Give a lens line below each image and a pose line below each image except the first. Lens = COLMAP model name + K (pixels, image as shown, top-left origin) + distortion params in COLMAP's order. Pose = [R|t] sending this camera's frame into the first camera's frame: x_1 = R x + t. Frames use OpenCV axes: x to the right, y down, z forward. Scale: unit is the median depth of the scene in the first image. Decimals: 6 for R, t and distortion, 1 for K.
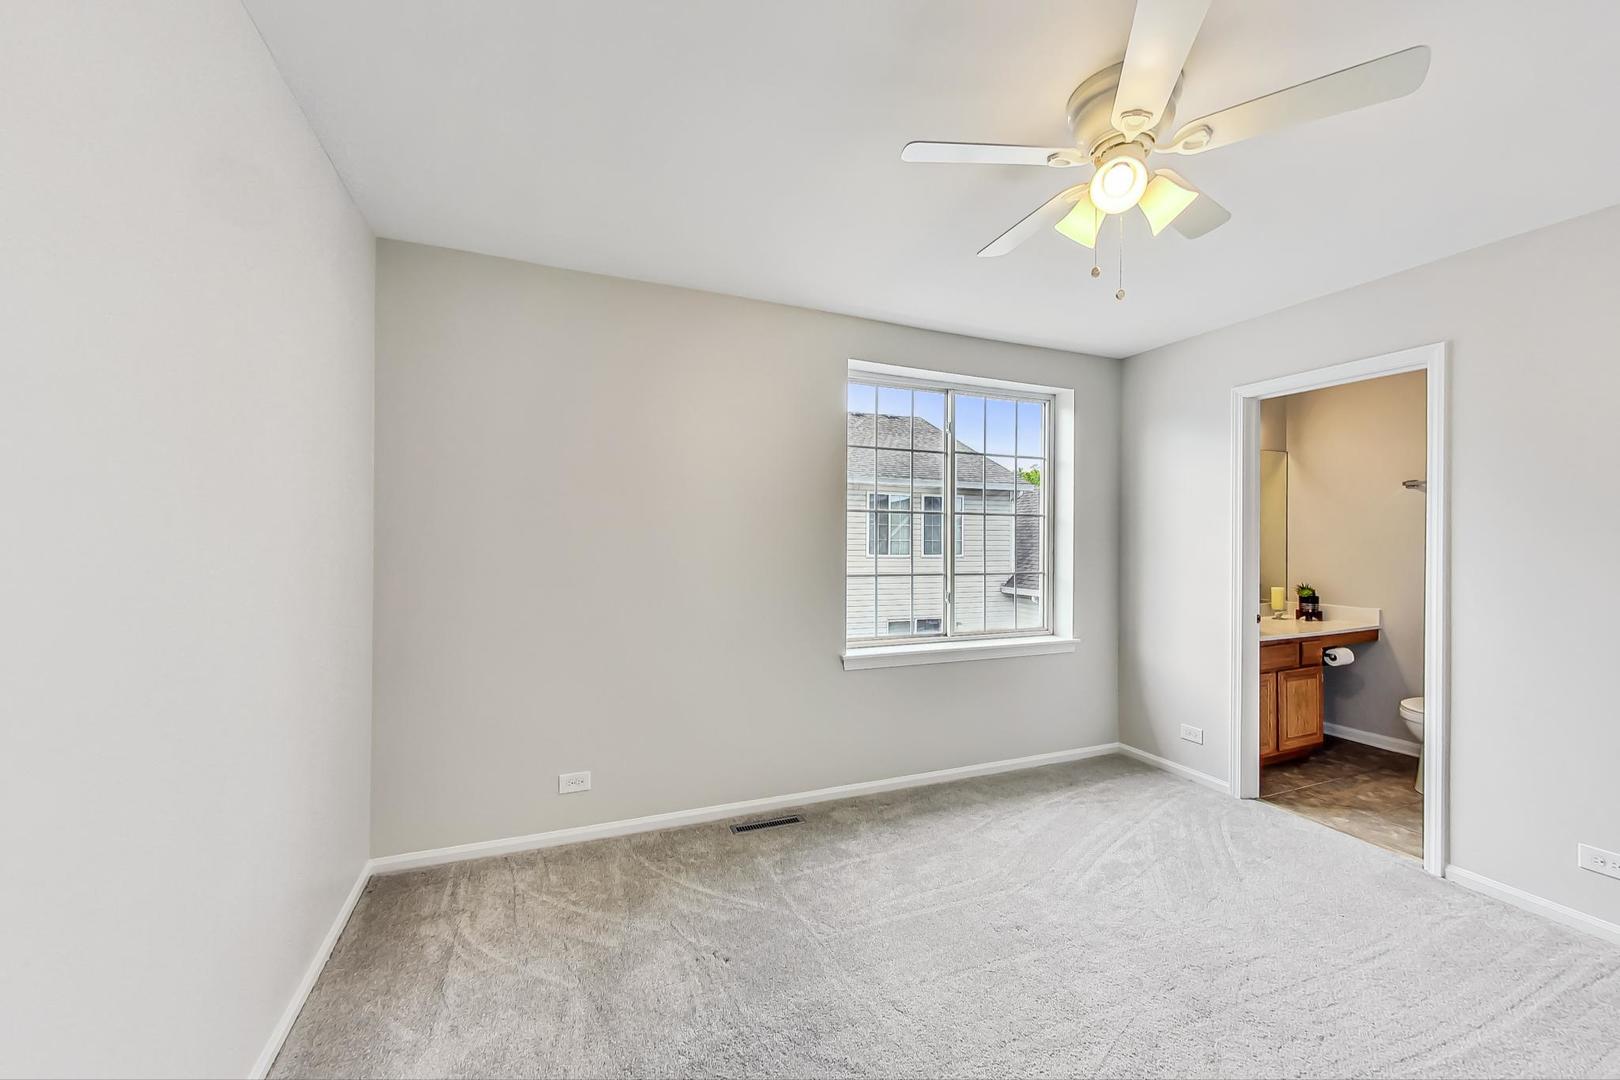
lens RADIAL K [[640.4, 0, 817.6], [0, 640.4, 538.8], [0, 0, 1]] dist [0.001658, -0.000404]
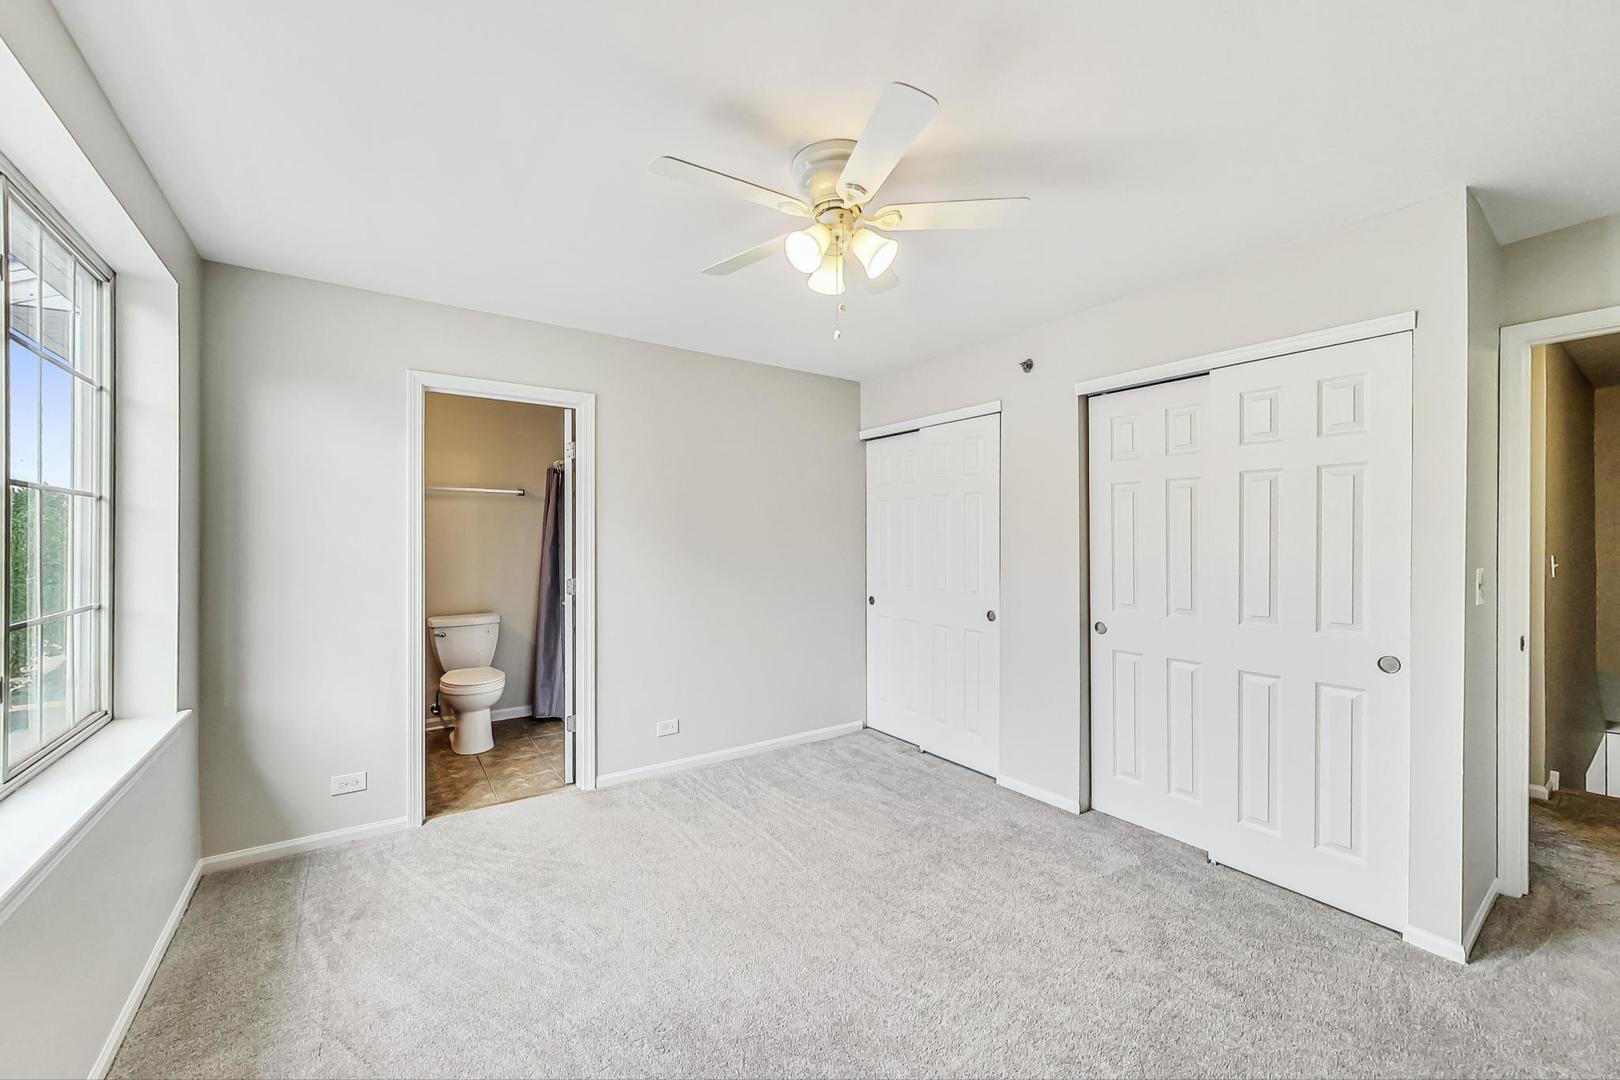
lens RADIAL K [[640.4, 0, 805.6], [0, 640.4, 538.4], [0, 0, 1]] dist [0.001658, -0.000404]
pose [[-0.242610, -0.003112, 0.970119, -0.349610], [-0.012150, 0.999926, 0.000169, -0.003596], [-0.970048, -0.011746, -0.242630, 0.717294]]
